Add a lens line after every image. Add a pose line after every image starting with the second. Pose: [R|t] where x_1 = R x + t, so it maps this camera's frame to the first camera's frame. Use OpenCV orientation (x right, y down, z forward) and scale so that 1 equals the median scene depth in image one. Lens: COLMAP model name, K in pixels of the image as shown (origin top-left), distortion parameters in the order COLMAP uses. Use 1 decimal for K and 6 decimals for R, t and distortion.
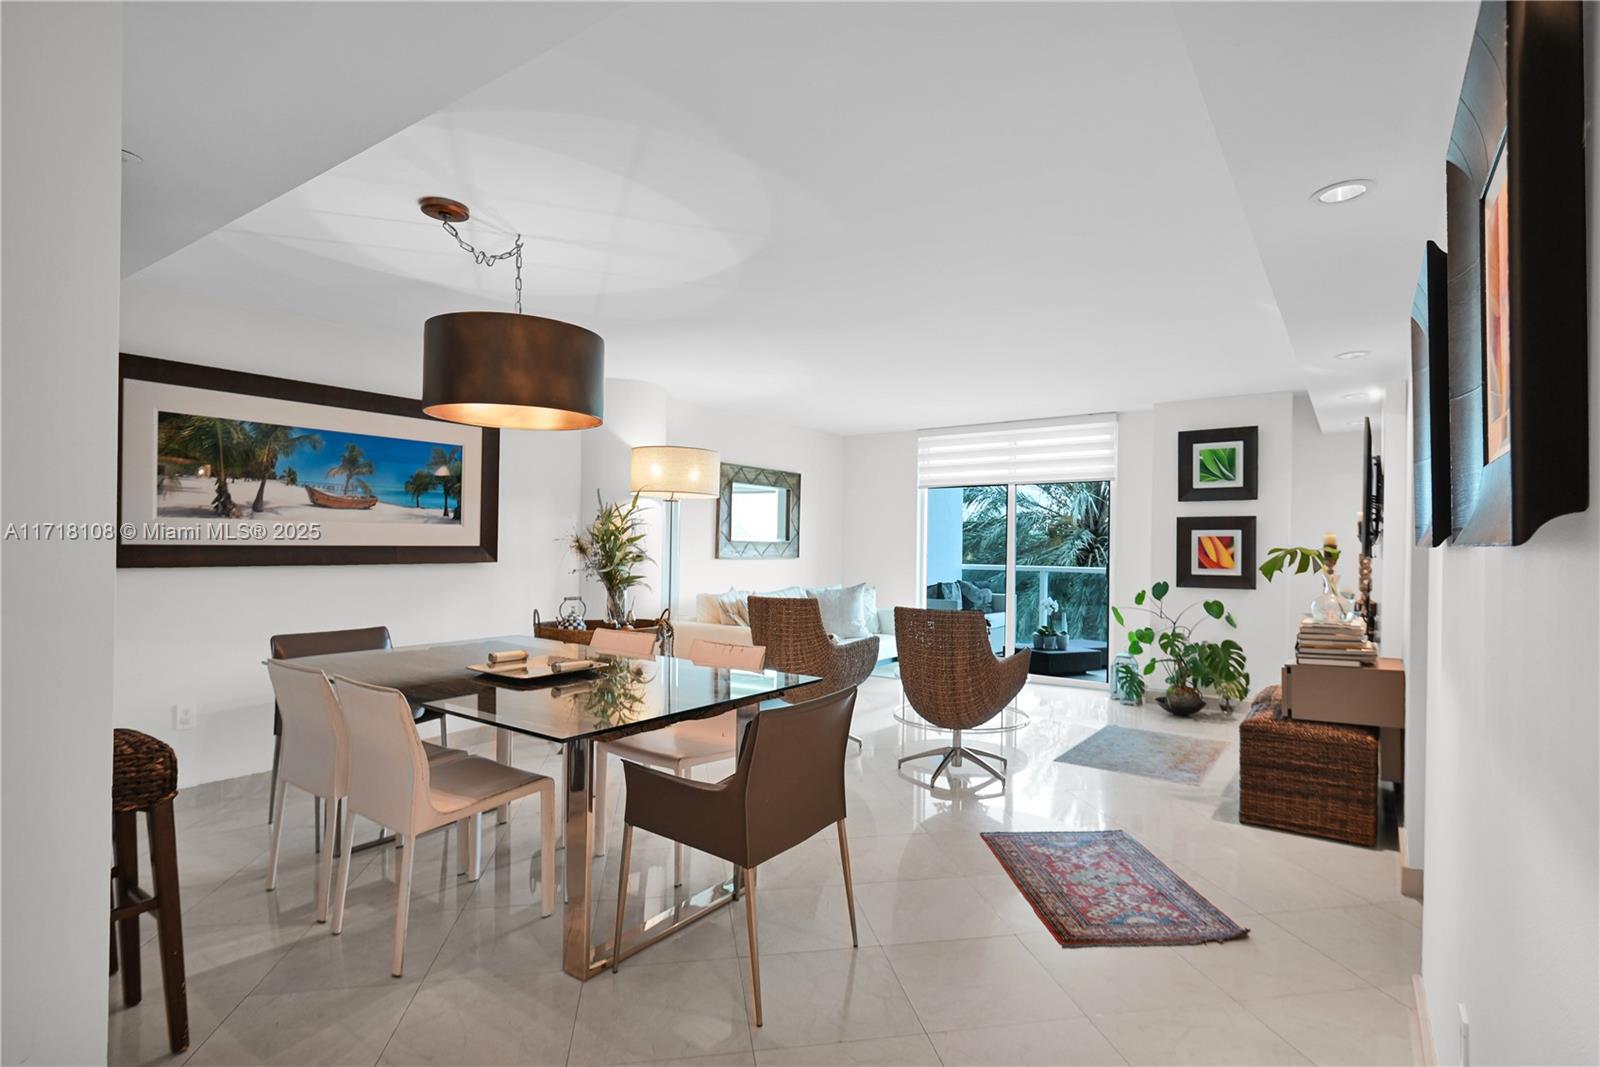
lens RADIAL K [[807.7, 0, 806.5], [0, 807.7, 545.4], [0, 0, 1]] dist [-0.000436, 0.000081]
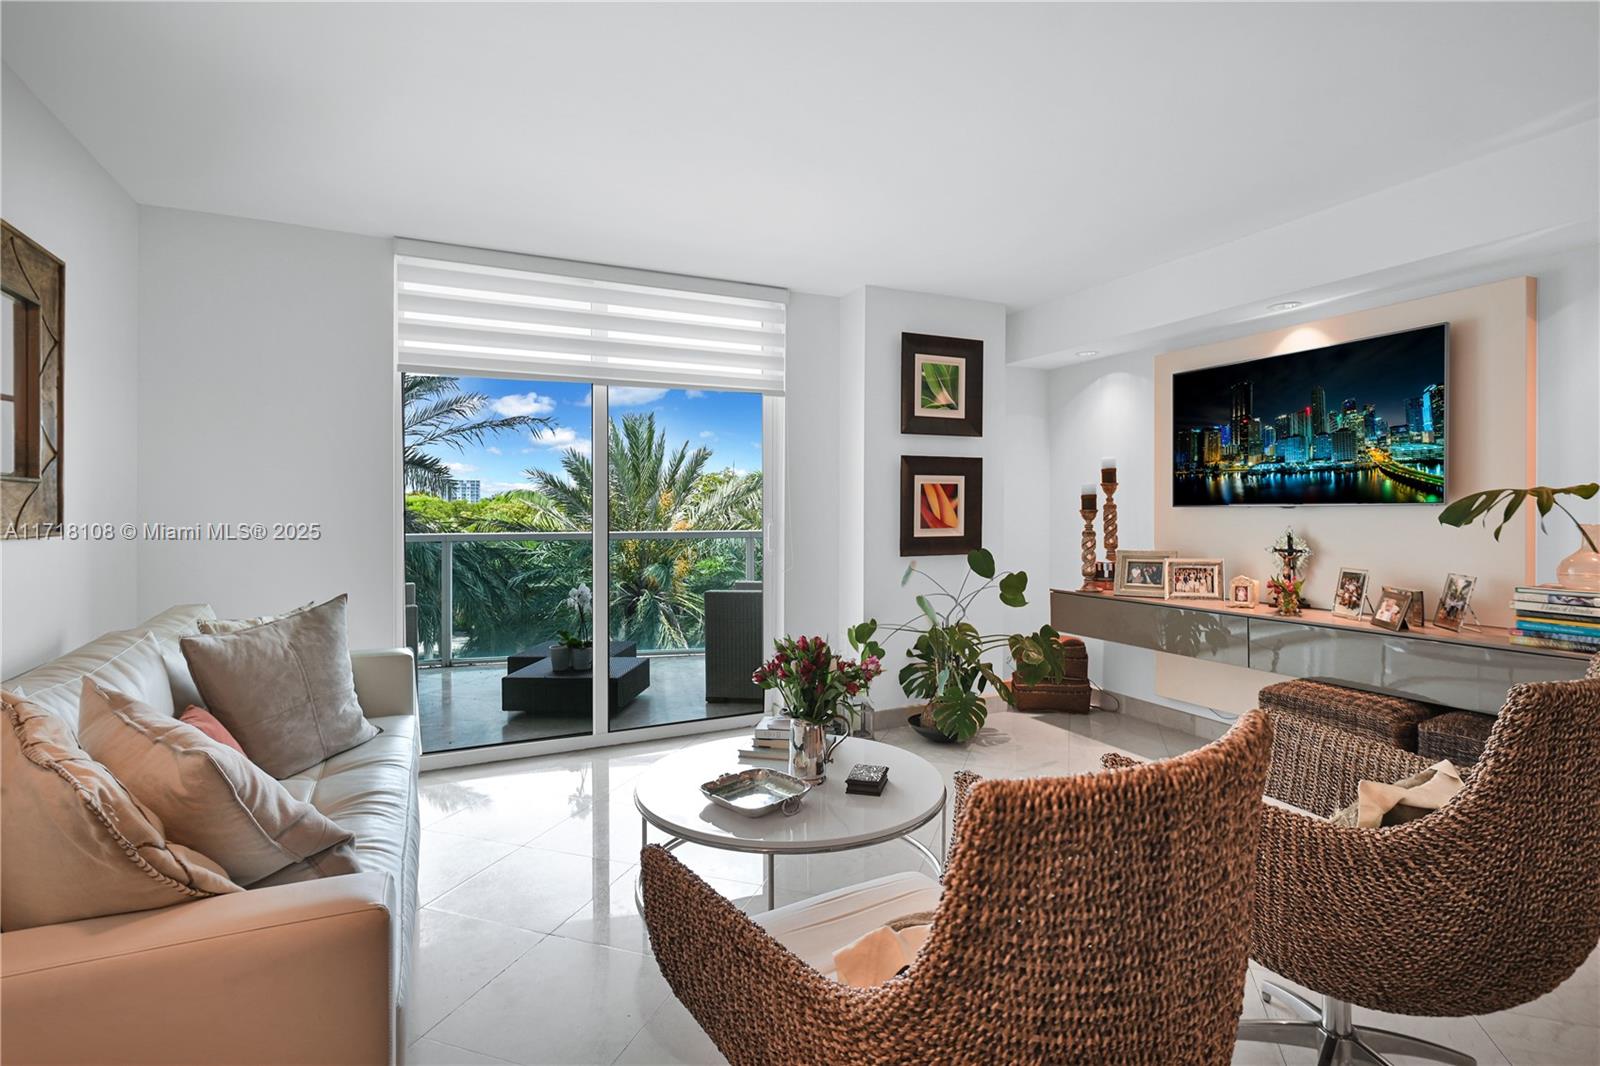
lens RADIAL K [[793.2, 0, 830.1], [0, 793.2, 509.3], [0, 0, 1]] dist [-0.000309, 0.046645]
pose [[0.487807, -0.010406, 0.872890, -0.197234], [0.005595, 0.999946, 0.008794, 0.006153], [-0.872934, 0.000594, 0.487838, 0.854679]]
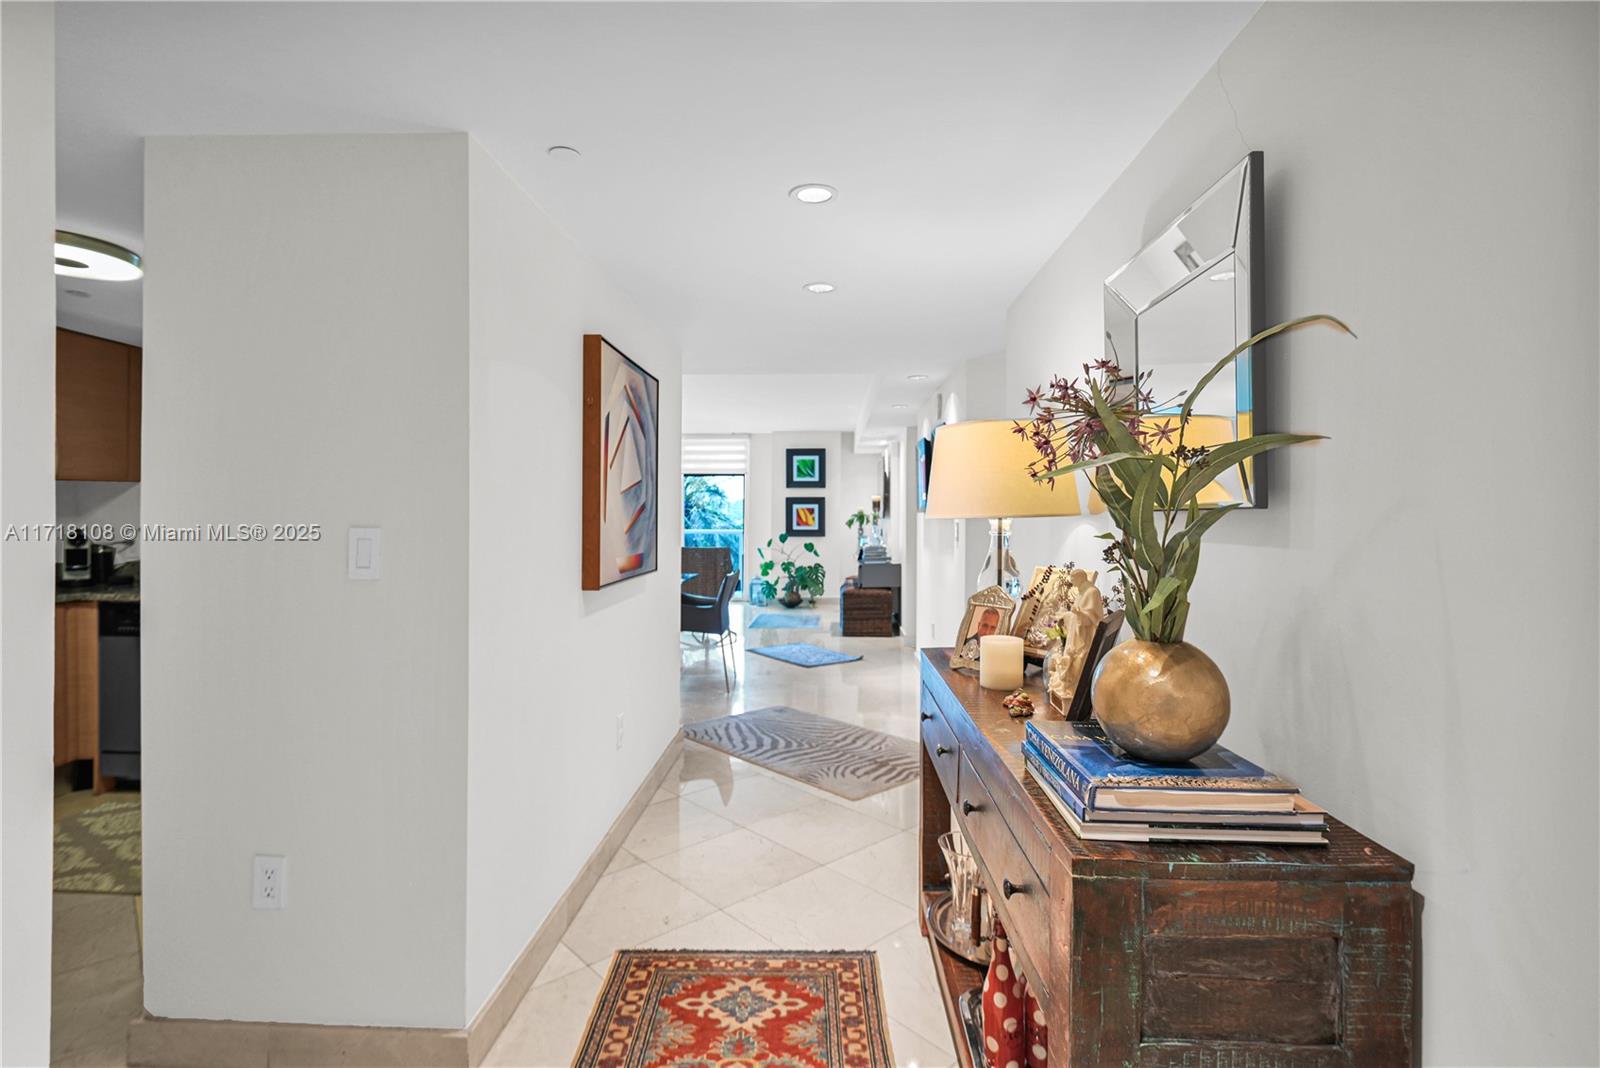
lens RADIAL K [[790.6, 0, 788.9], [0, 790.6, 514.7], [0, 0, 1]] dist [-0.000578, -0.000043]
pose [[0.850897, -0.008819, 0.525259, -0.523982], [0.008343, 0.999960, 0.003272, -0.002409], [-0.525267, 0.001598, 0.850936, -0.559817]]
